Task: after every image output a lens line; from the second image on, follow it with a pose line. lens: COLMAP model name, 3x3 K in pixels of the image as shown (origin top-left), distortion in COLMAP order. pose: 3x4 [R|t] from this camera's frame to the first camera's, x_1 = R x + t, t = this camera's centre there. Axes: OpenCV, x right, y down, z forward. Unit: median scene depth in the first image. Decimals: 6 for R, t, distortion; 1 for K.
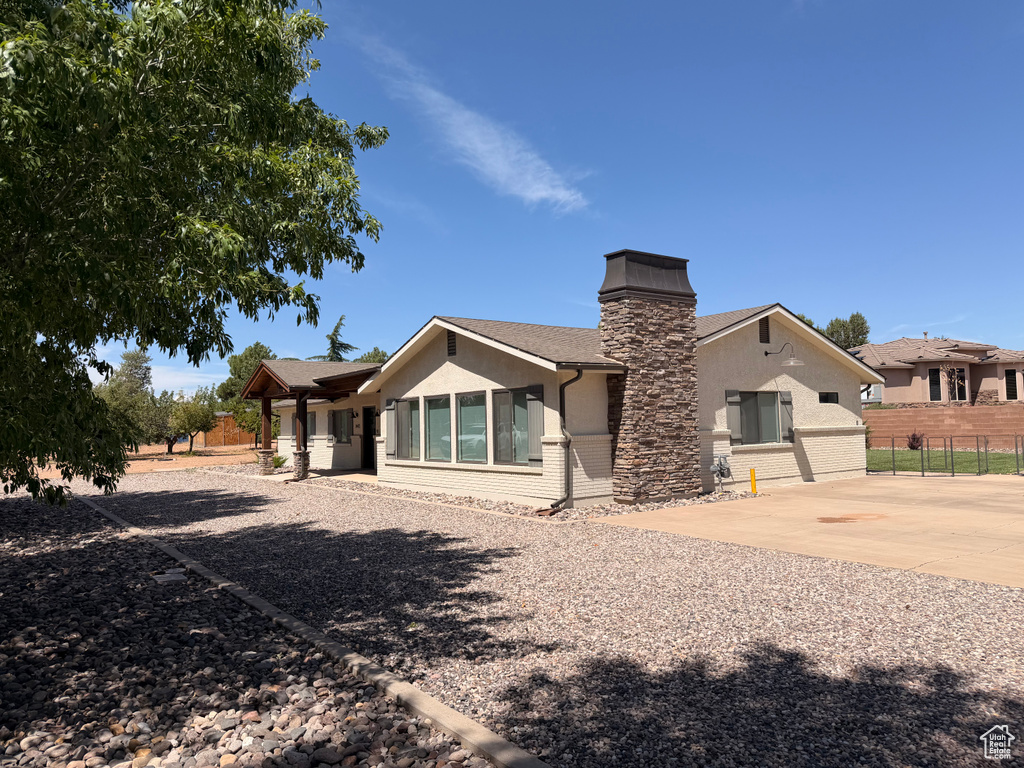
lens RADIAL K [[713.7, 0, 512.0], [0, 713.7, 384.0], [0, 0, 1]] dist [0.103440, -0.158935]
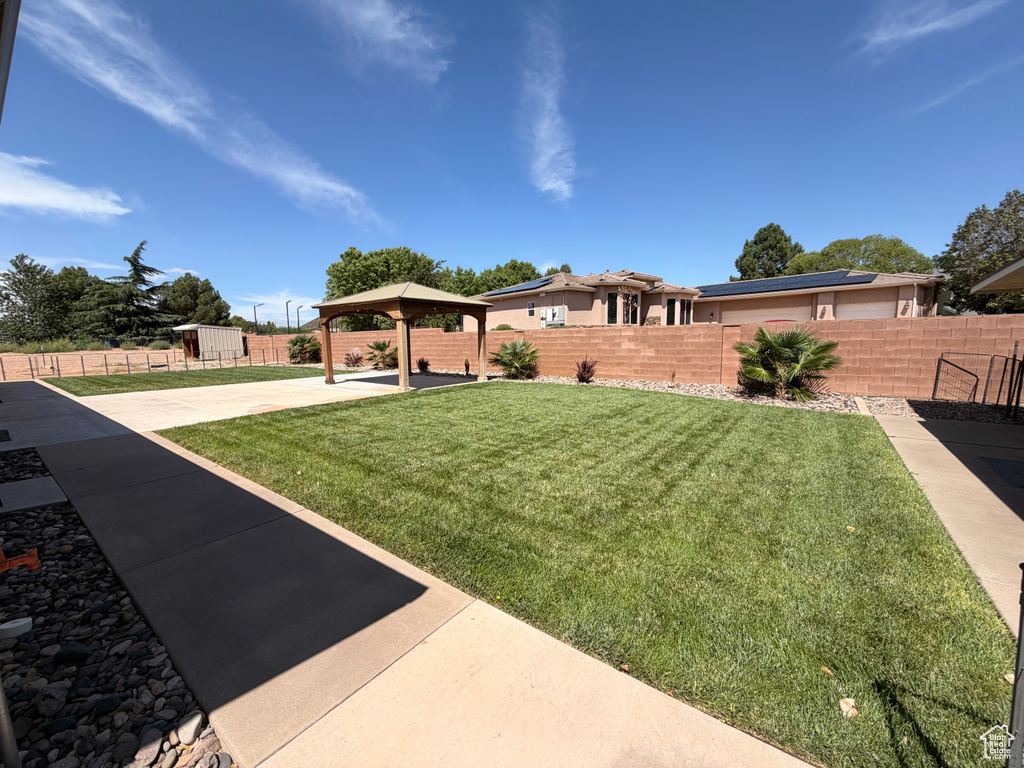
lens RADIAL K [[409.5, 0, 512.0], [0, 409.5, 384.0], [0, 0, 1]] dist [0.000010, -0.000012]
pose [[0.956821, -0.017876, 0.290128, 0.847511], [-0.028220, 0.987680, 0.153923, 0.067830], [-0.289306, -0.155464, 0.944528, 1.460230]]
